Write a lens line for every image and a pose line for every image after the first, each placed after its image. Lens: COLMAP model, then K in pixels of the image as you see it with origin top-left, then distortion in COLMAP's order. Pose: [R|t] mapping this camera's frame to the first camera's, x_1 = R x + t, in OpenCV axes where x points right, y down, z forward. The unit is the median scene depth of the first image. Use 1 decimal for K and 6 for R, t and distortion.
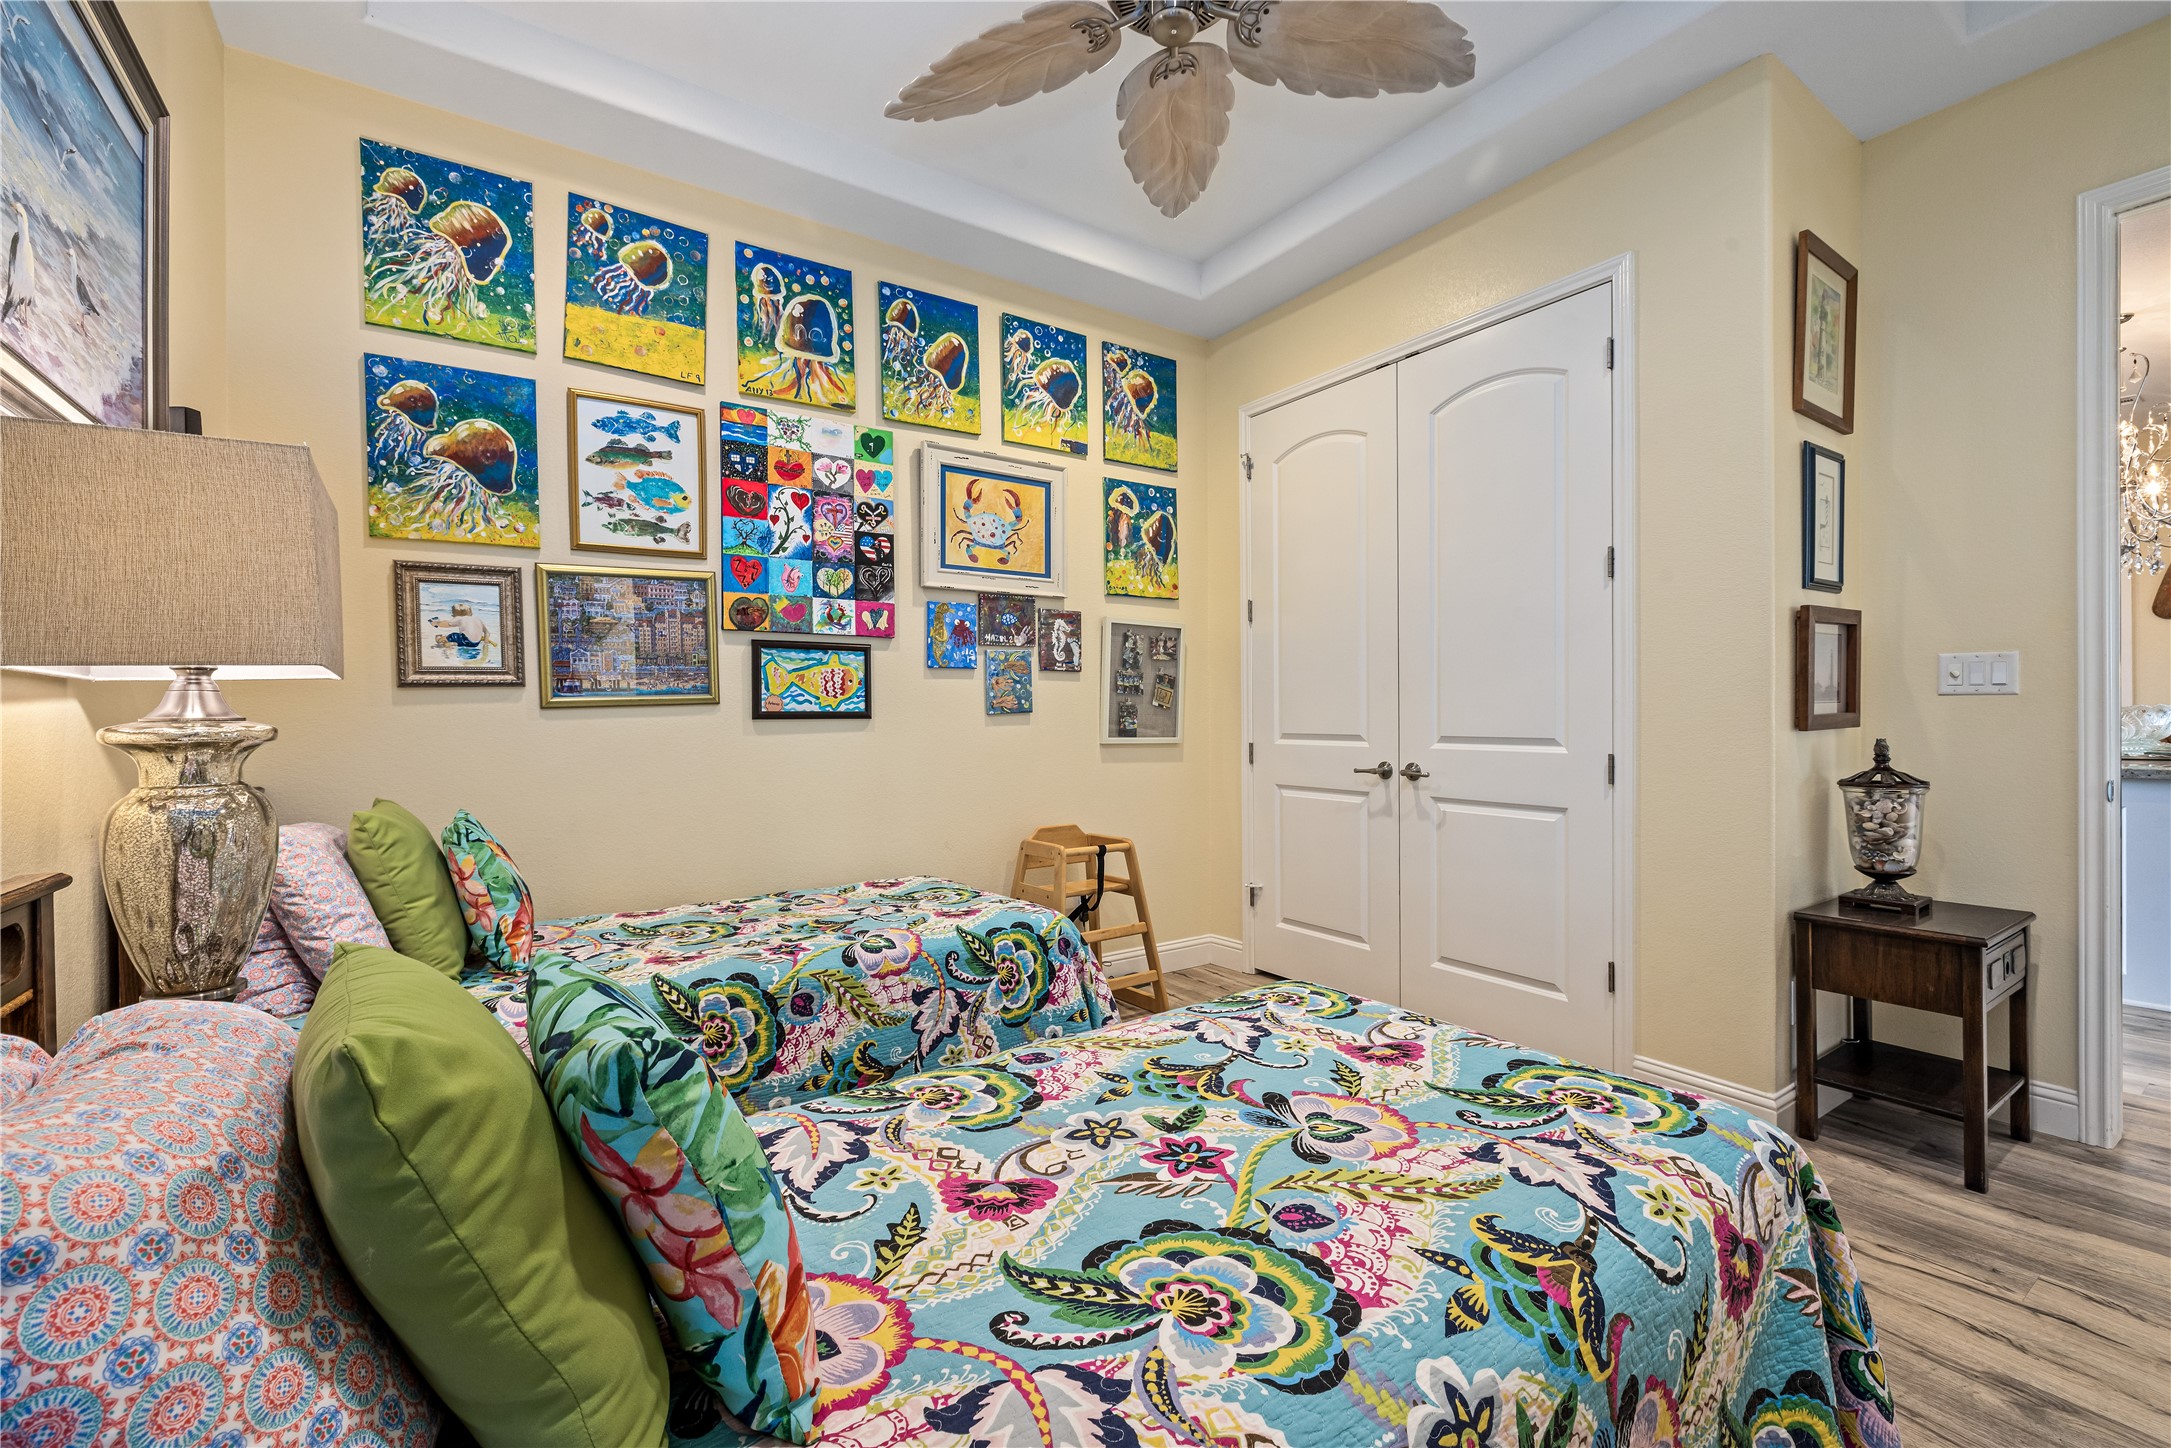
lens RADIAL K [[976.0, 0, 1078.1], [0, 976.0, 725.2], [0, 0, 1]] dist [0.003006, -0.000642]
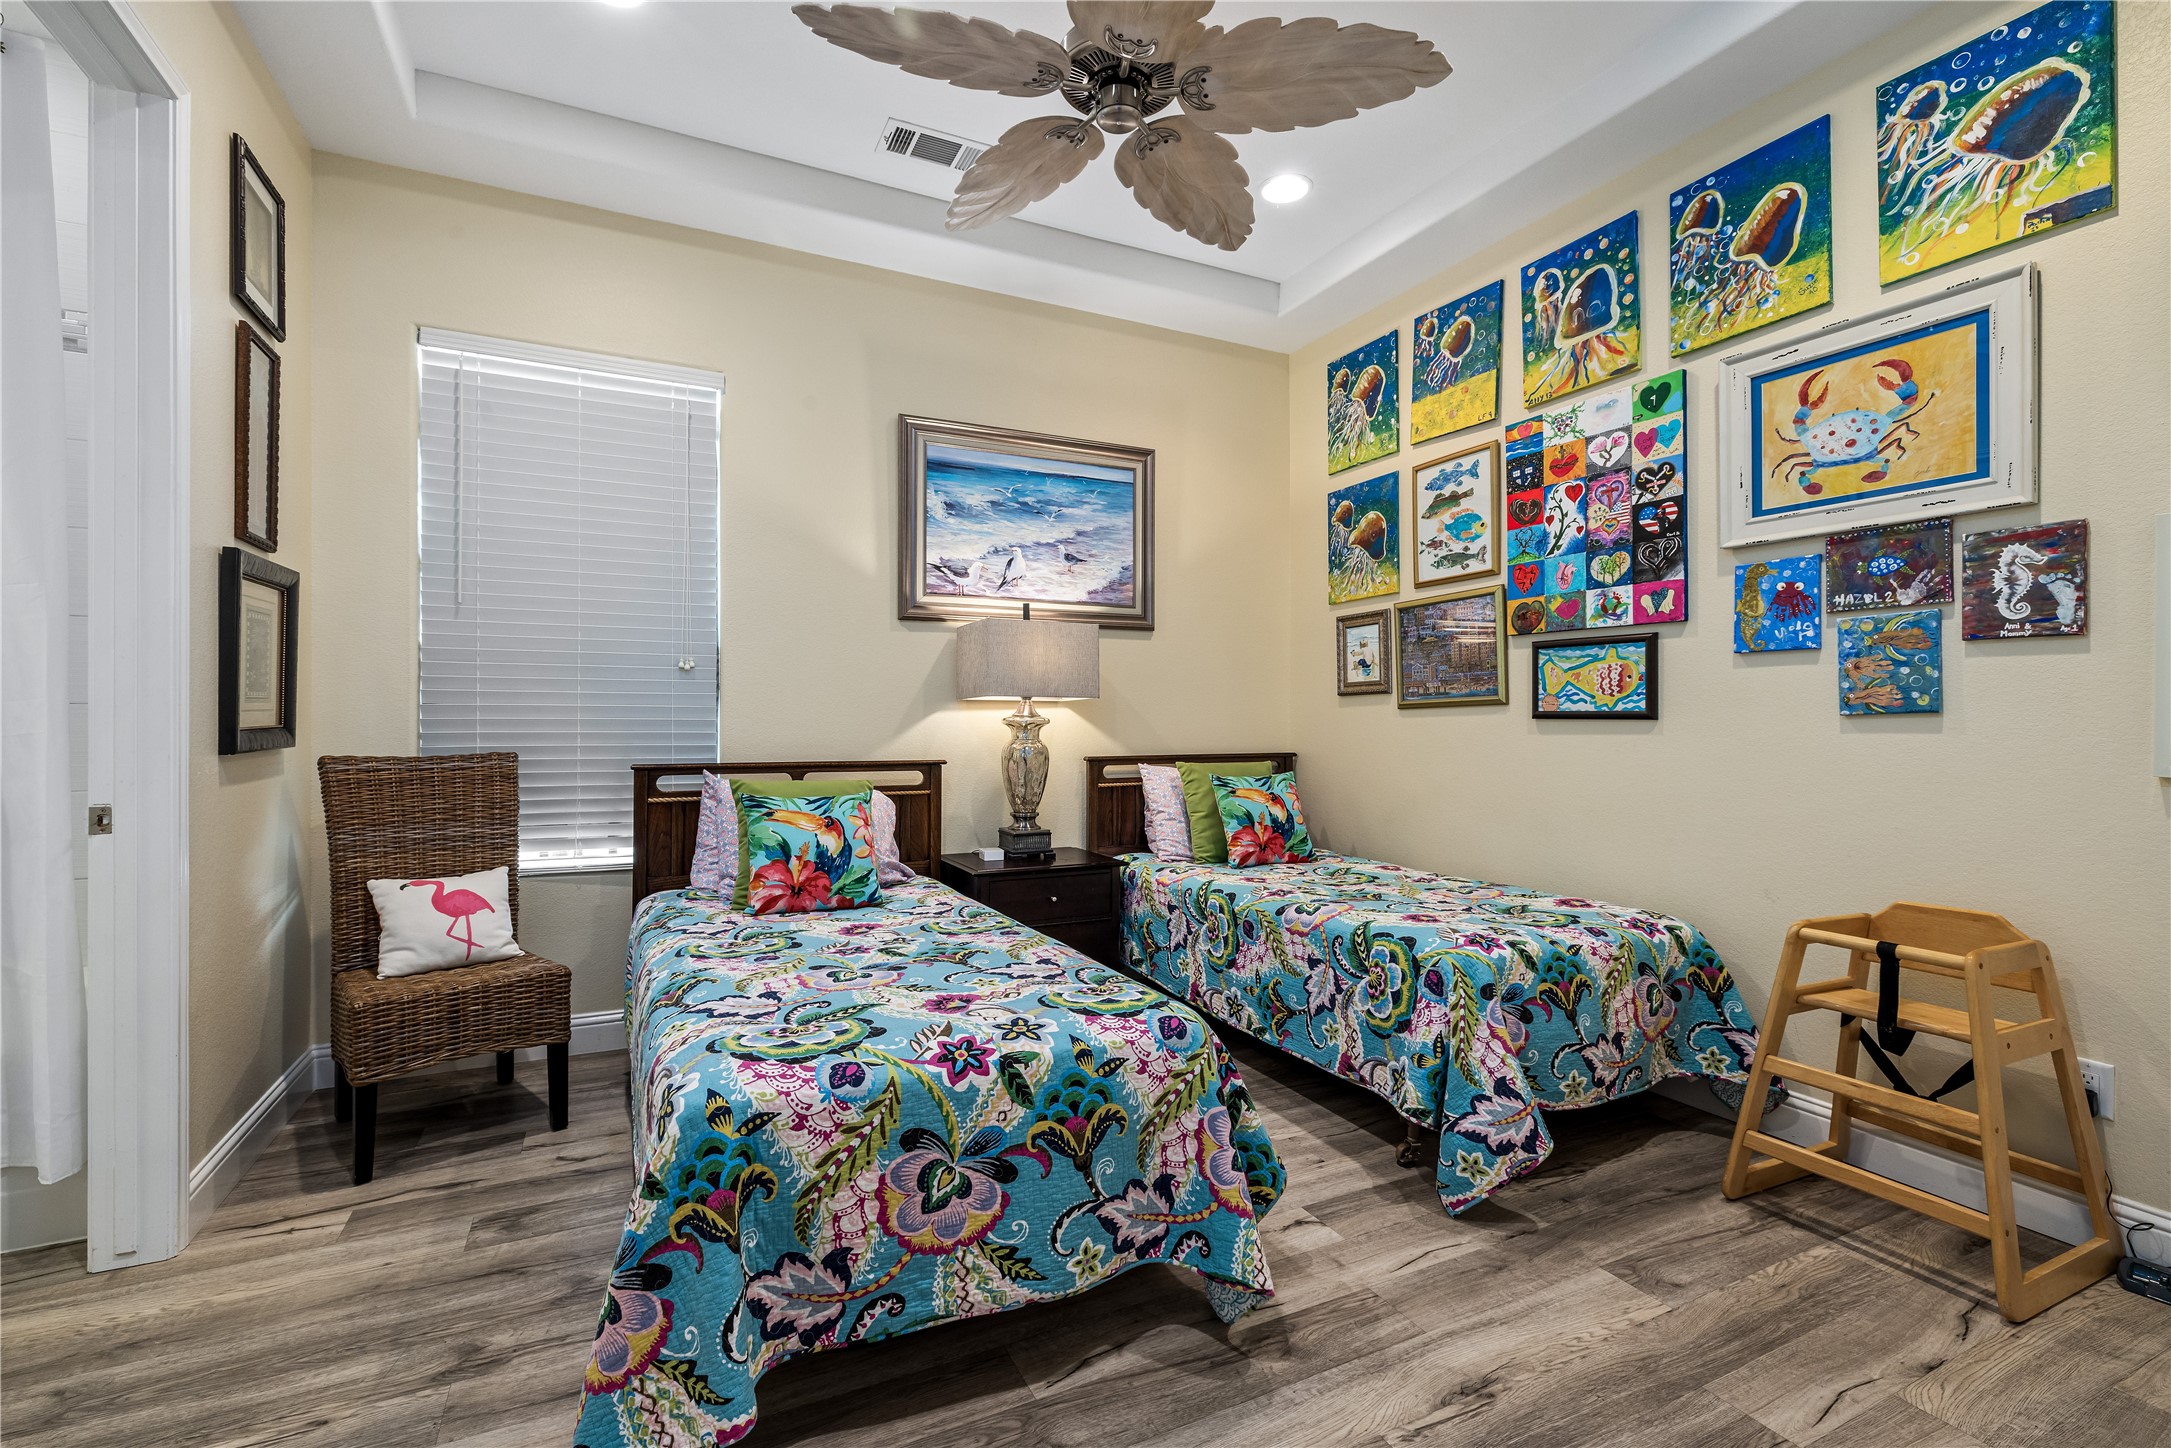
lens RADIAL K [[917.8, 0, 1077.5], [0, 917.8, 724.0], [0, 0, 1]] dist [-0.002403, 0.002224]
pose [[-0.162527, 0.015294, -0.986586, 0.691208], [-0.011184, 0.999787, 0.017341, -0.011784], [0.986641, 0.013853, -0.162321, 0.665599]]
